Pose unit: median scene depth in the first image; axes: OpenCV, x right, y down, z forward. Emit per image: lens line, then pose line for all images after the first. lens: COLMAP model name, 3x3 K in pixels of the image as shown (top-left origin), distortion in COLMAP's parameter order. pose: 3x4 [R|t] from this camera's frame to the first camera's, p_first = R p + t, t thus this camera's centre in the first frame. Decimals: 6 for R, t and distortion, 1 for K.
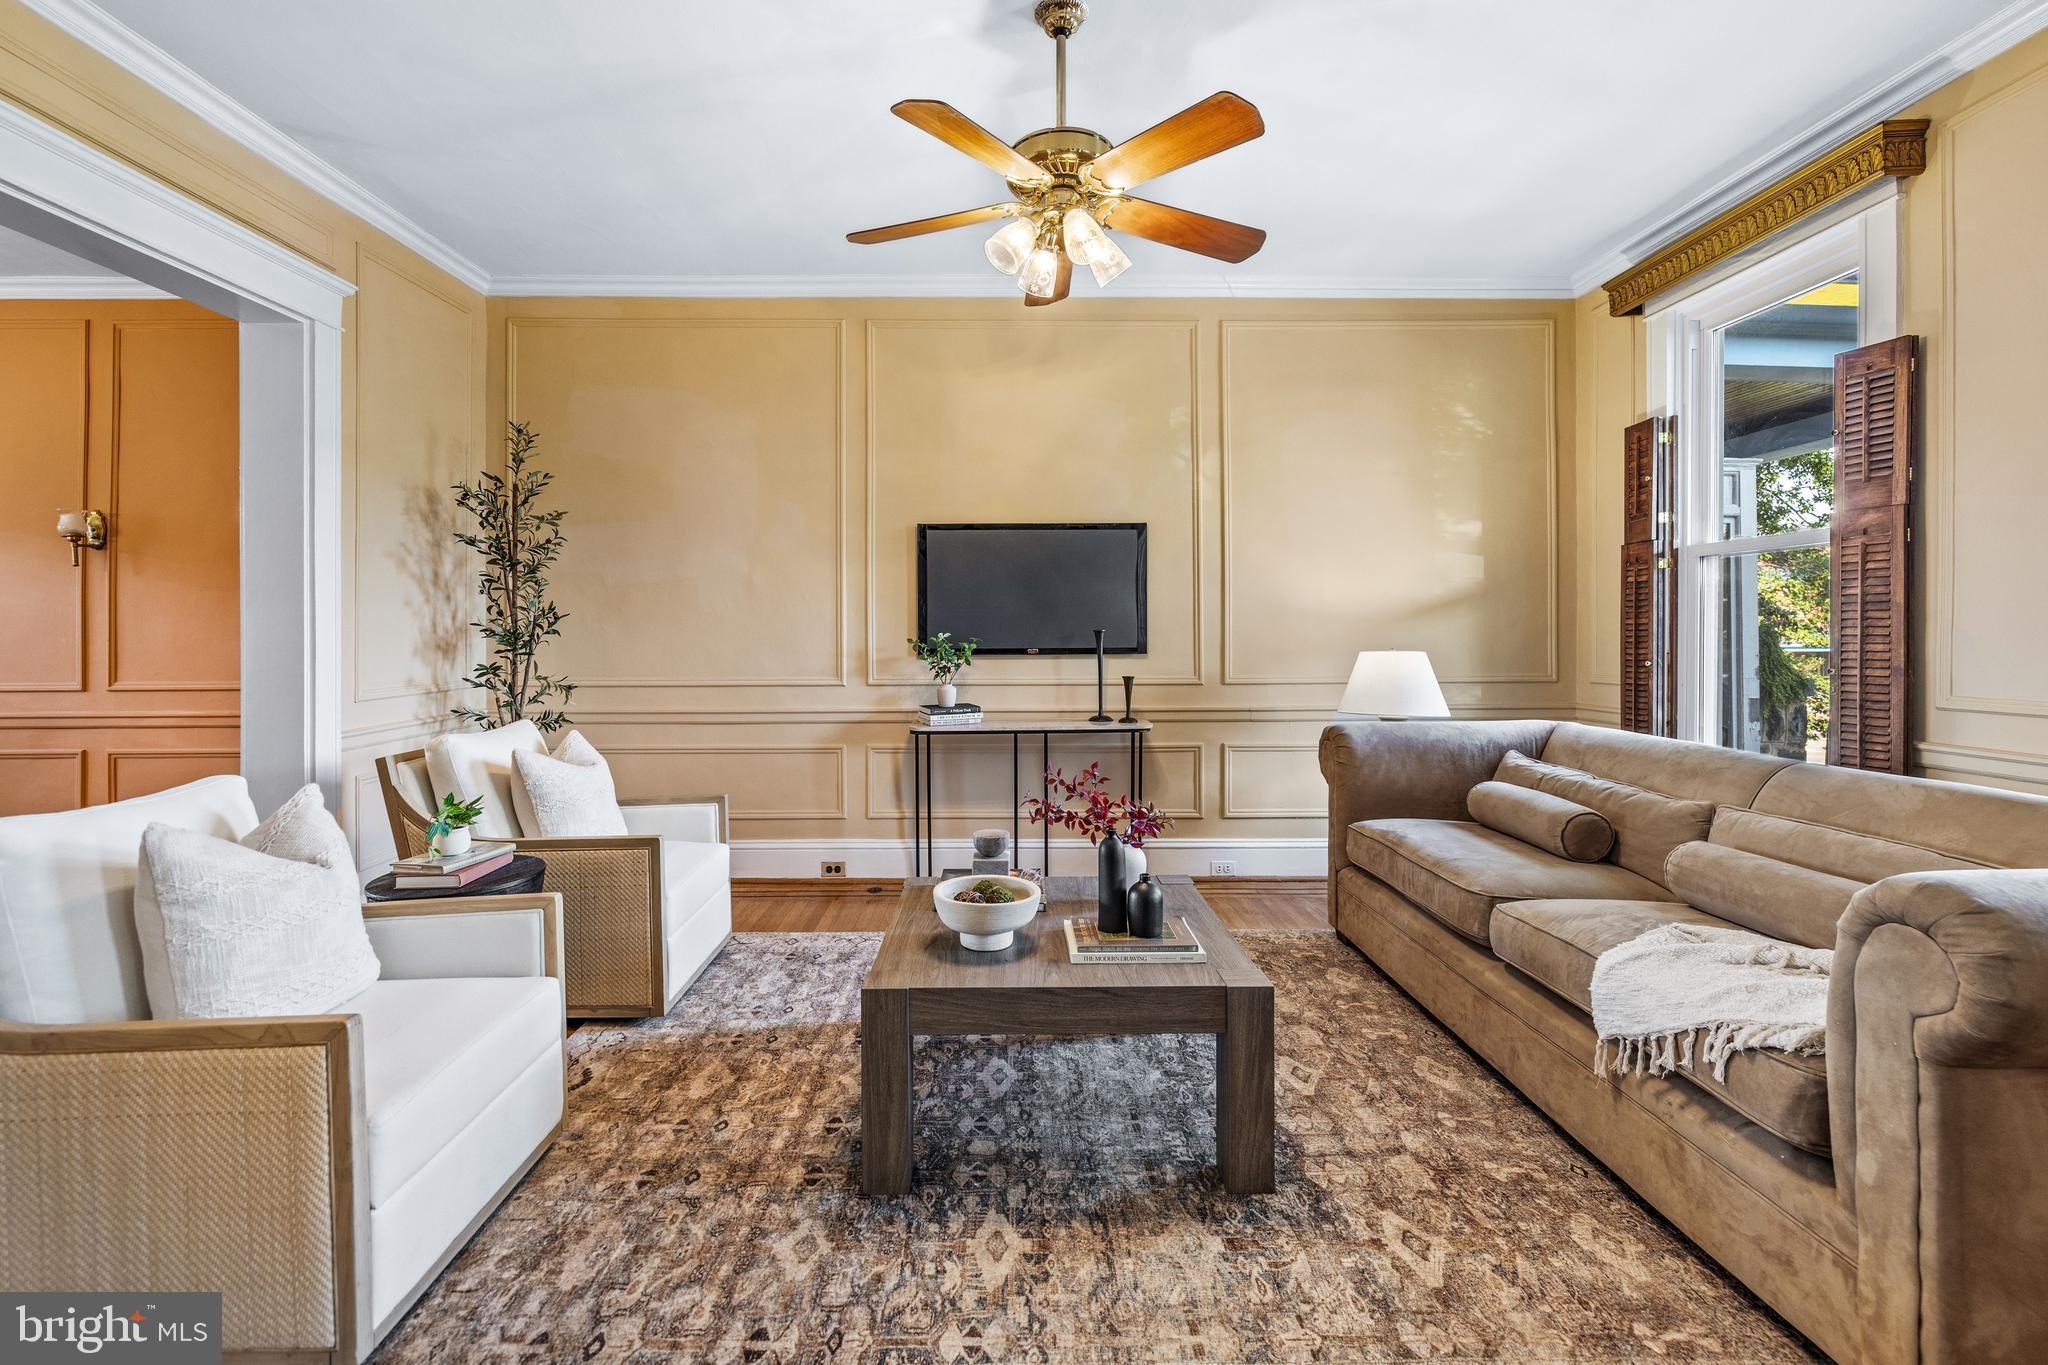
lens RADIAL K [[883.8, 0, 1019.9], [0, 883.8, 627.3], [0, 0, 1]] dist [0.000627, 0.000008]
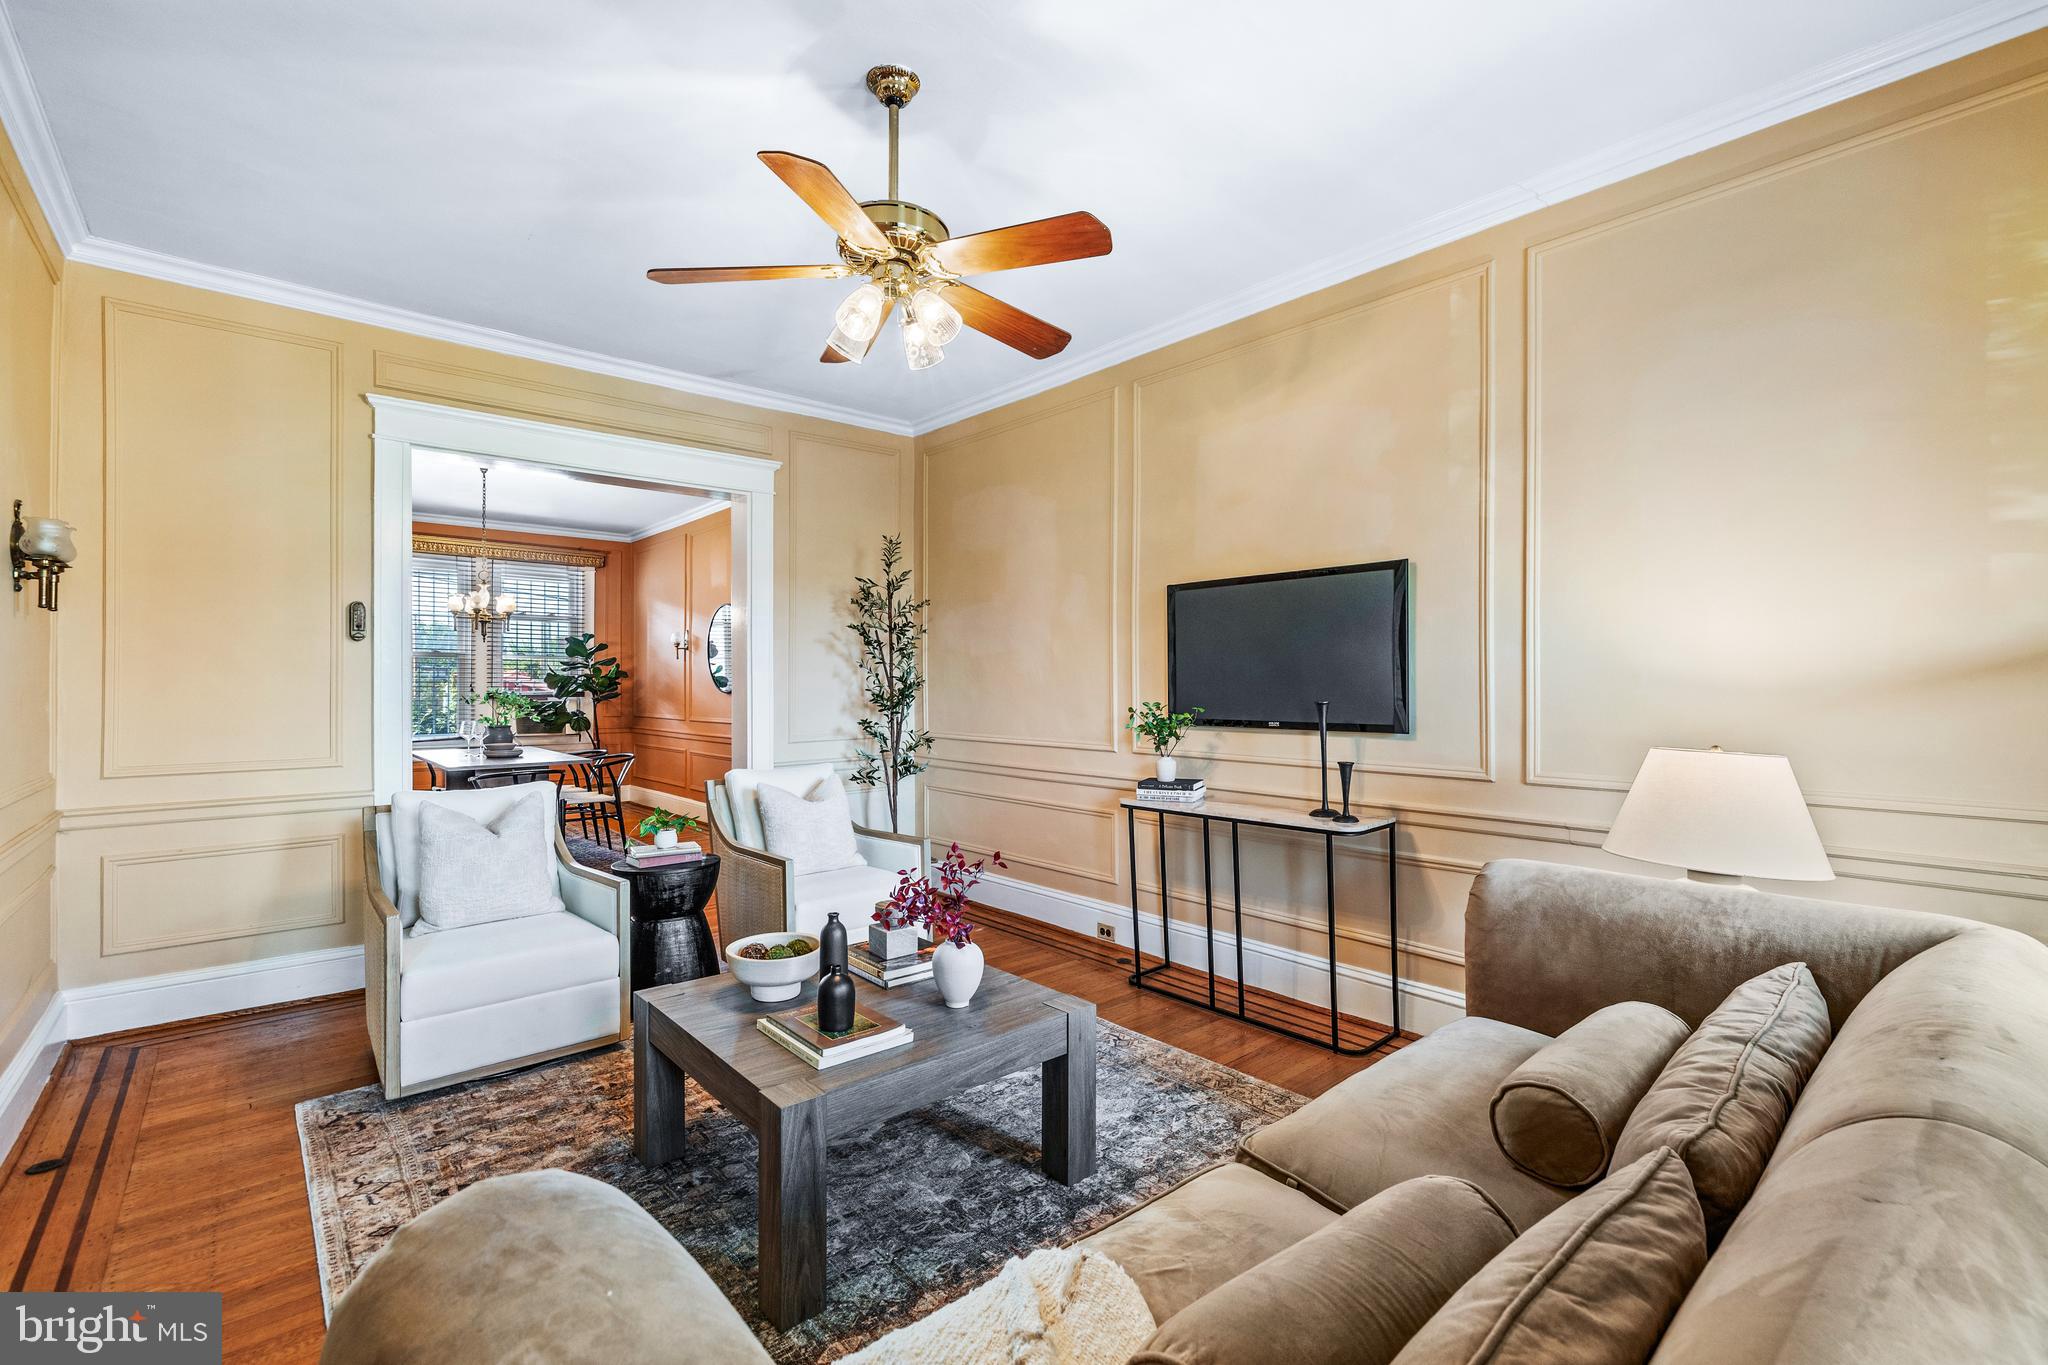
lens RADIAL K [[897.3, 0, 1024.0], [0, 897.3, 682.5], [0, 0, 1]] dist [0.002785, 0.000538]
pose [[0.645990, 0.001263, -0.763344, 0.545139], [0.002591, 0.999989, 0.003847, -0.018244], [0.763341, -0.004463, 0.645980, 0.278160]]
